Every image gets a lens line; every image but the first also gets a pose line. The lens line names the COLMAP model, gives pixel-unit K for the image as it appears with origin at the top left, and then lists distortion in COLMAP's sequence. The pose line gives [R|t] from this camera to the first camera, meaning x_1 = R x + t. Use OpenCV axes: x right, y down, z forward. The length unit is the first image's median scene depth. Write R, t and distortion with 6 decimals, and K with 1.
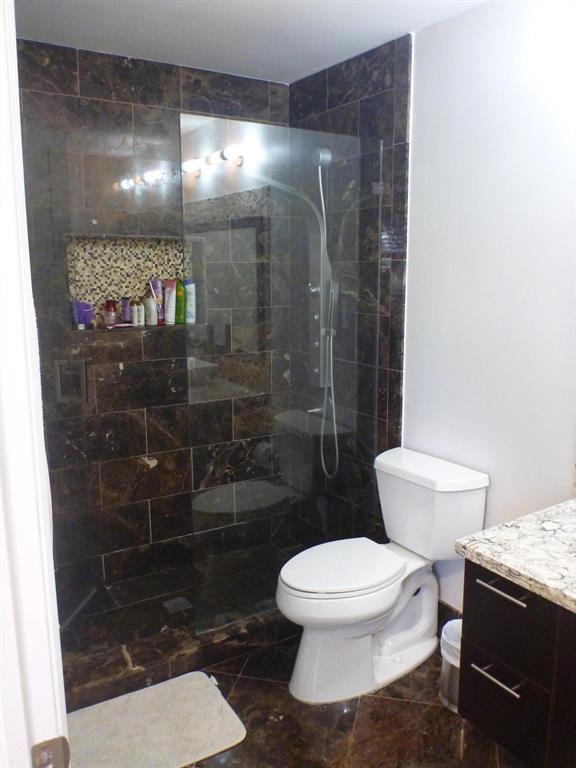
lens RADIAL K [[630.5, 0, 287.8], [0, 630.5, 383.5], [0, 0, 1]] dist [-0.026905, -0.006080]
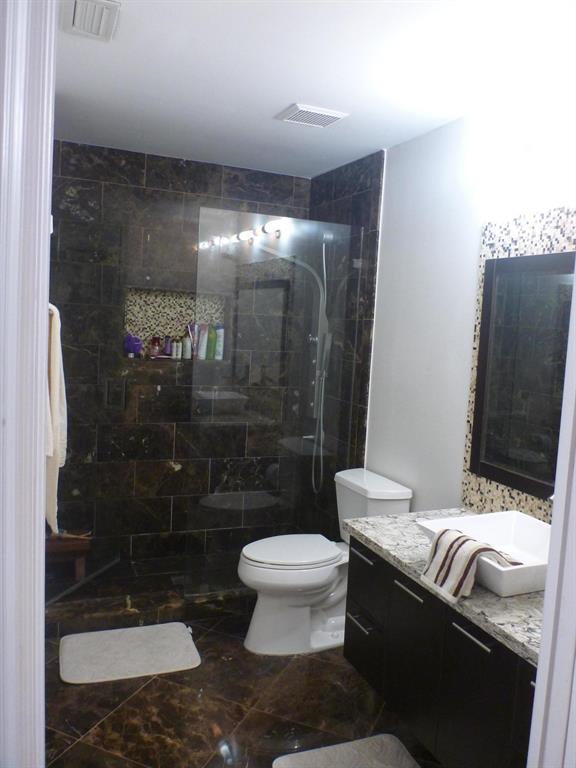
lens RADIAL K [[630.5, 0, 289.0], [0, 630.5, 382.4], [0, 0, 1]] dist [-0.026905, -0.006080]
pose [[0.985042, 0.073697, -0.155759, 0.214962], [-0.086884, 0.993032, -0.079618, 0.043919], [0.148806, 0.091960, 0.984581, -0.255871]]
